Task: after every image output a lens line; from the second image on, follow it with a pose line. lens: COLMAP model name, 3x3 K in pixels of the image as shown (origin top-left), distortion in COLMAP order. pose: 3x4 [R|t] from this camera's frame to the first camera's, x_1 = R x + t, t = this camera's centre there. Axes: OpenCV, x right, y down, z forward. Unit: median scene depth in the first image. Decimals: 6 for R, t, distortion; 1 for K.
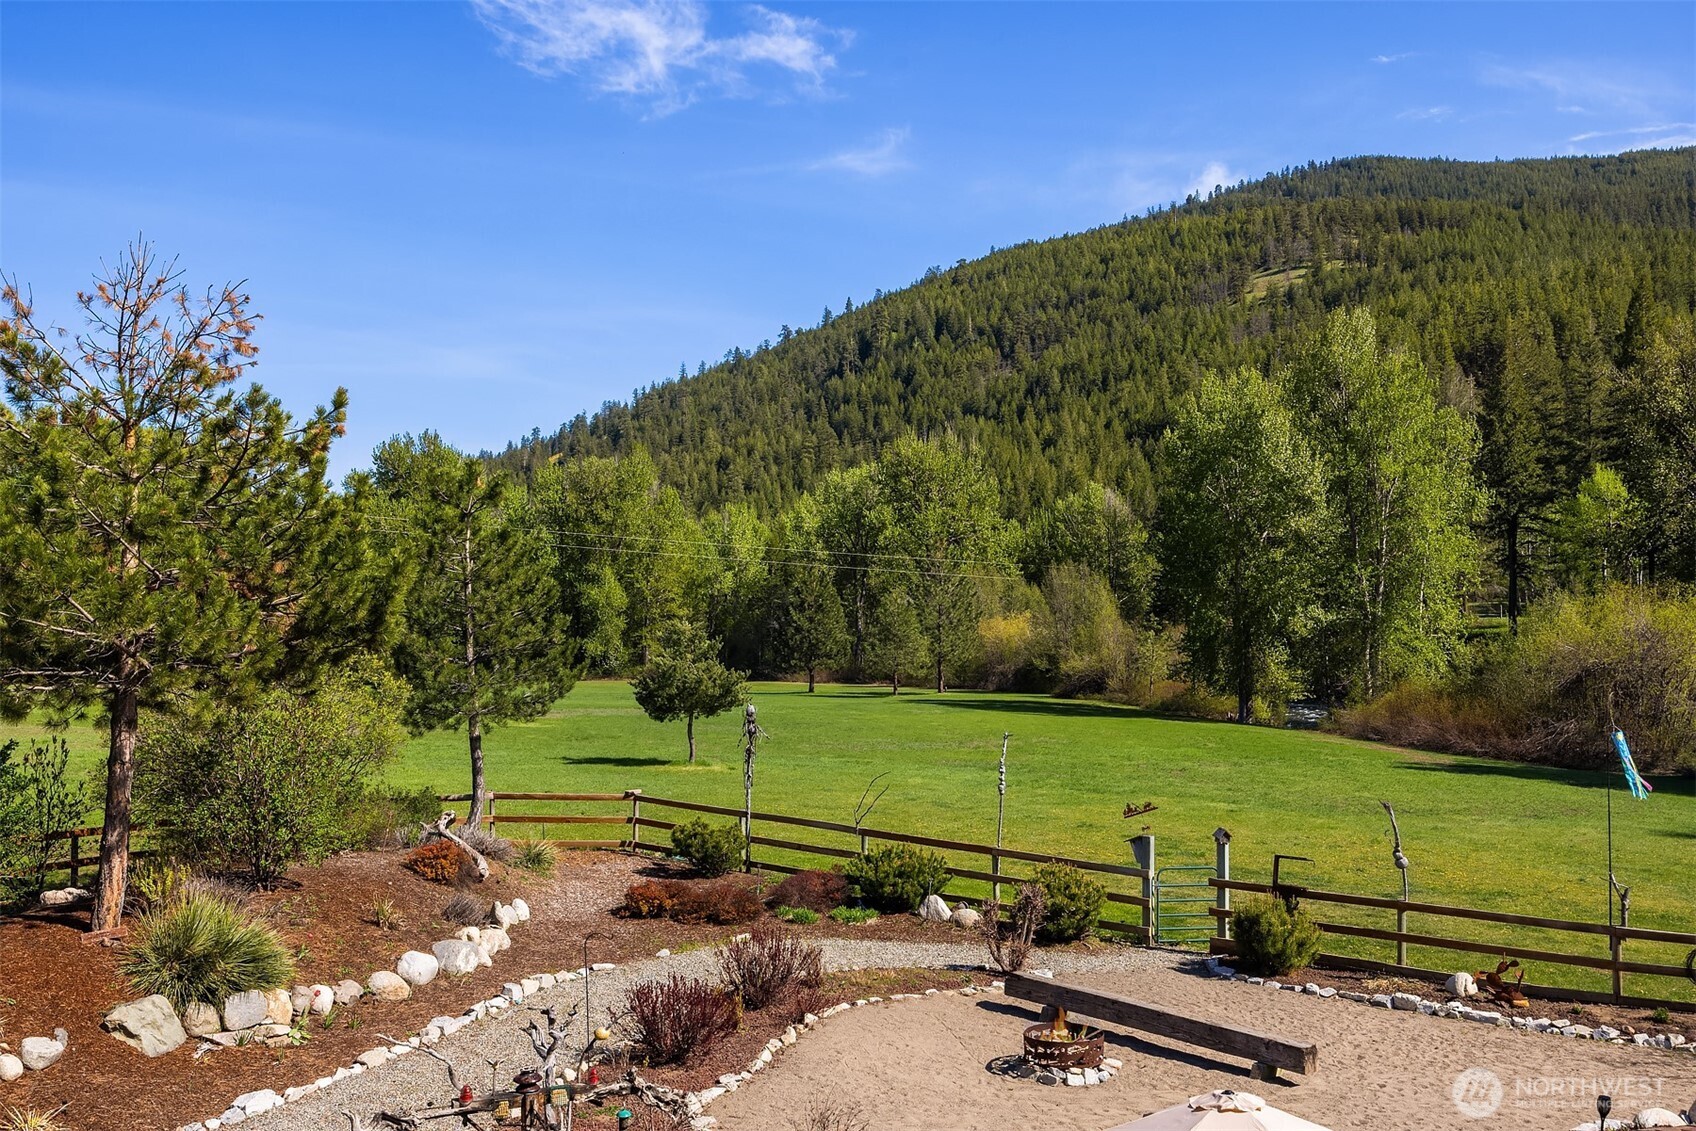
lens RADIAL K [[1552.0, 0, 848.6], [0, 1552.0, 565.4], [0, 0, 1]] dist [0.005011, 0.000000]
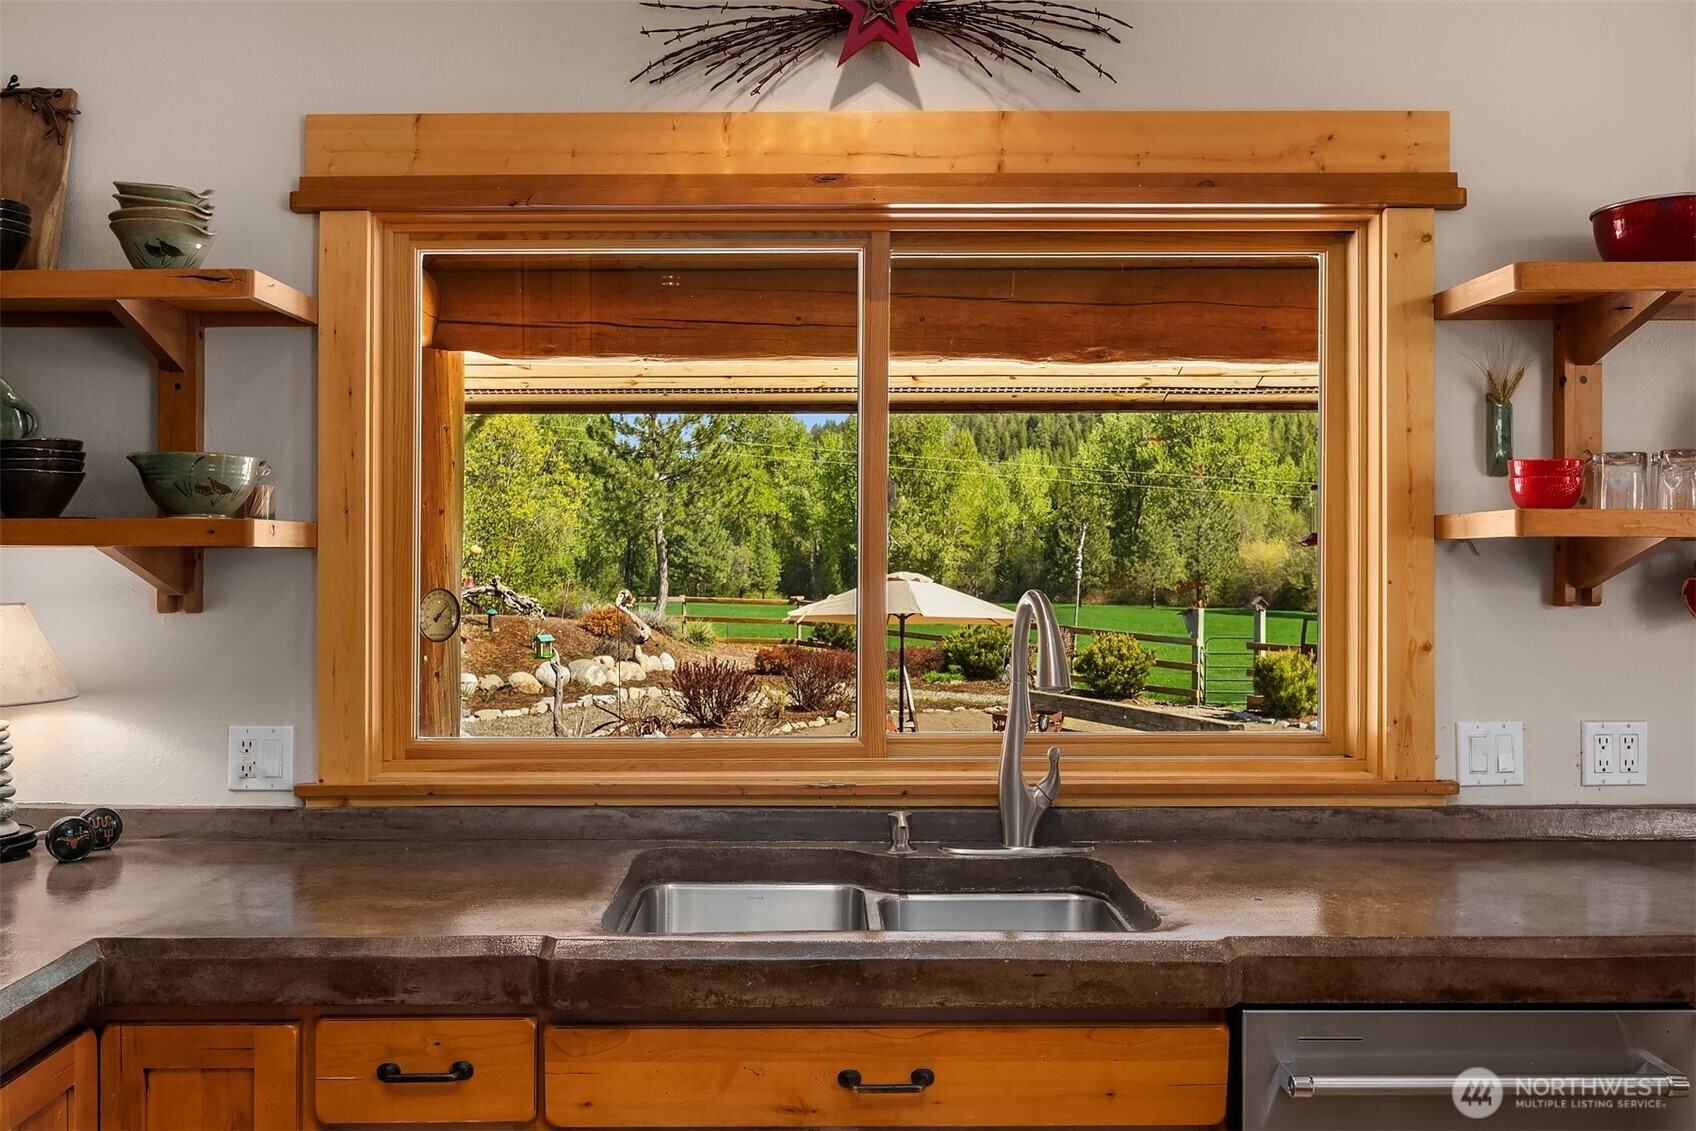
lens RADIAL K [[1410.5, 0, 833.8], [0, 1410.5, 562.6], [0, 0, 1]] dist [-0.006093, -0.005004]
pose [[0.968019, 0.004431, -0.250837, 0.182432], [-0.001751, 0.999939, 0.010904, 0.122802], [0.250870, -0.010116, 0.967968, -0.039413]]
